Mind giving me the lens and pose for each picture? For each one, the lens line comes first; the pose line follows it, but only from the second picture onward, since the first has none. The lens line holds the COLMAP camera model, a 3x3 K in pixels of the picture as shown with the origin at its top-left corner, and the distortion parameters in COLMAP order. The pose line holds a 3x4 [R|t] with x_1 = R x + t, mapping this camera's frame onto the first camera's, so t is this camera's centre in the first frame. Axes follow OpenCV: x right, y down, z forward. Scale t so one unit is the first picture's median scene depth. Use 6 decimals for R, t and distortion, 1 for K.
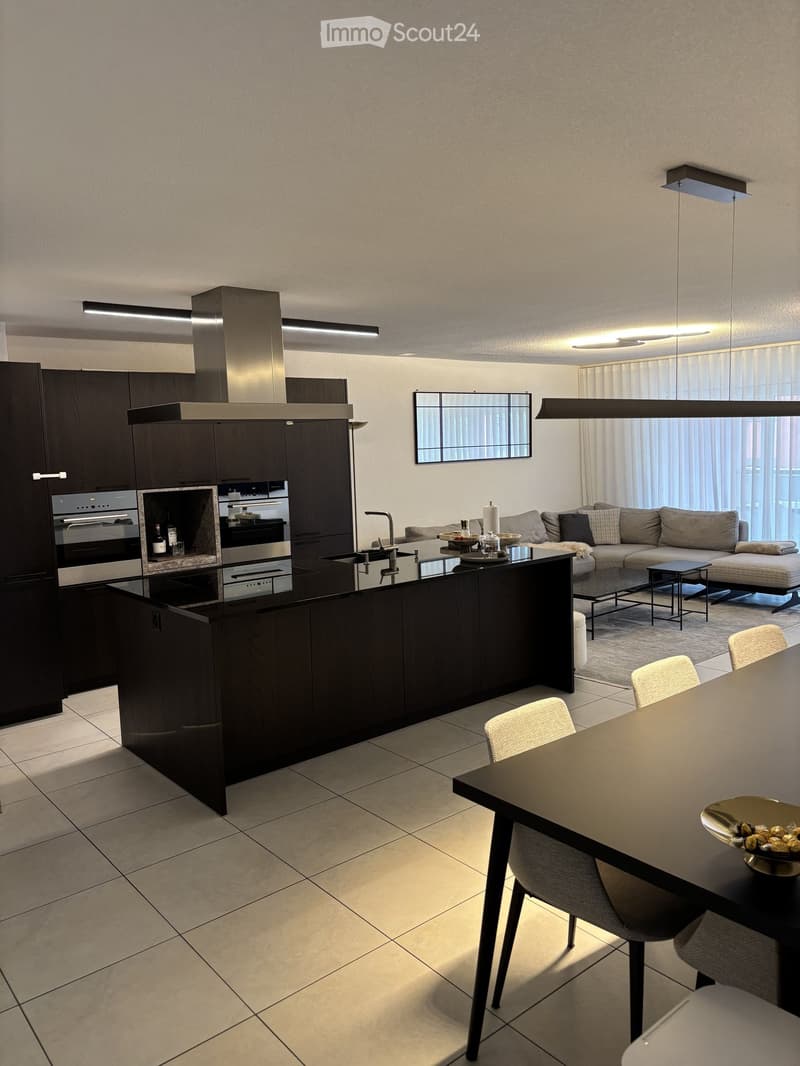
lens RADIAL K [[811.8, 0, 399.8], [0, 811.8, 531.6], [0, 0, 1]] dist [0.066402, -0.021338]
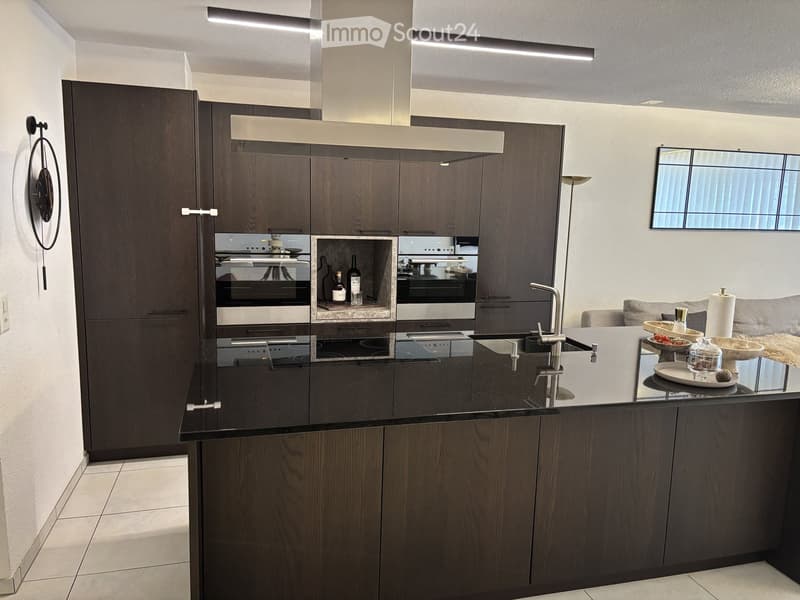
lens RADIAL K [[609.2, 0, 397.6], [0, 609.2, 298.4], [0, 0, 1]] dist [0.066402, -0.021338]
pose [[0.908921, 0.118833, -0.399677, 0.063581], [-0.101868, 0.992768, 0.063511, -0.030313], [0.404333, -0.017012, 0.914453, 0.358100]]
